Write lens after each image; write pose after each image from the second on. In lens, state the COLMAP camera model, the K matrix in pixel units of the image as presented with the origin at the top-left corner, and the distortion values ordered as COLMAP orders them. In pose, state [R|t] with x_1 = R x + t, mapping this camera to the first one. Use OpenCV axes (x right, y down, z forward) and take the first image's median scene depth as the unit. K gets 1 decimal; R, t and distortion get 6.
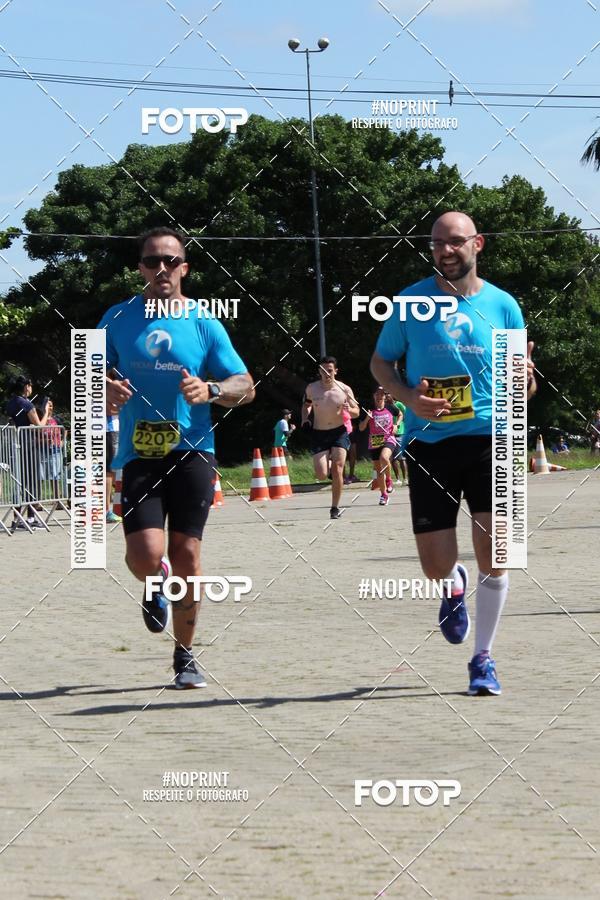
lens RADIAL K [[5154.3, 0, 300.0], [0, 5154.3, 450.0], [0, 0, 1]] dist [-0.021695, 8.198518]
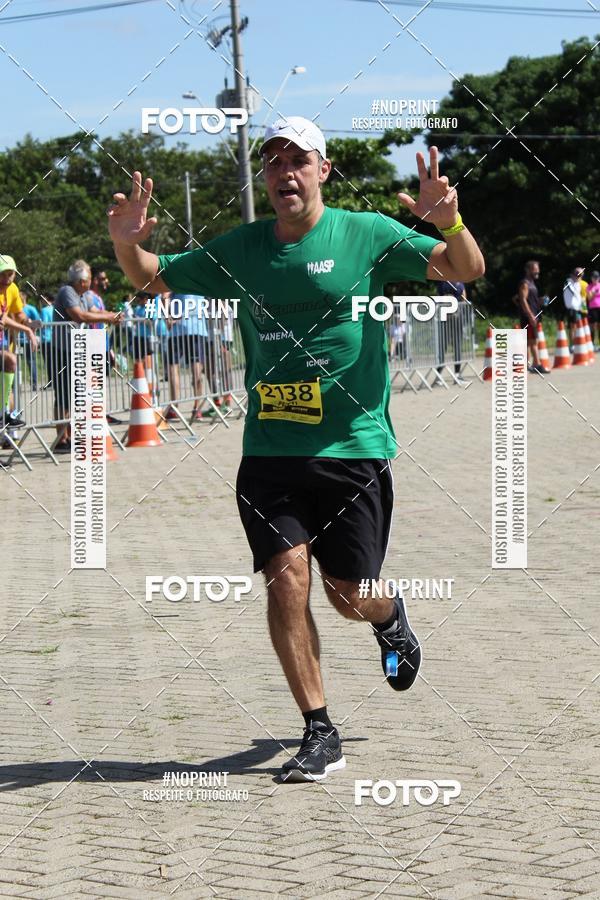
lens RADIAL K [[3344.4, 0, 368.9], [0, 3344.4, 450.1], [0, 0, 1]] dist [0.184445, 3.006177]
pose [[0.994040, 0.003784, -0.108947, 0.012956], [-0.002567, 0.999933, 0.011303, 0.015732], [0.108983, -0.010956, 0.993983, 0.130947]]
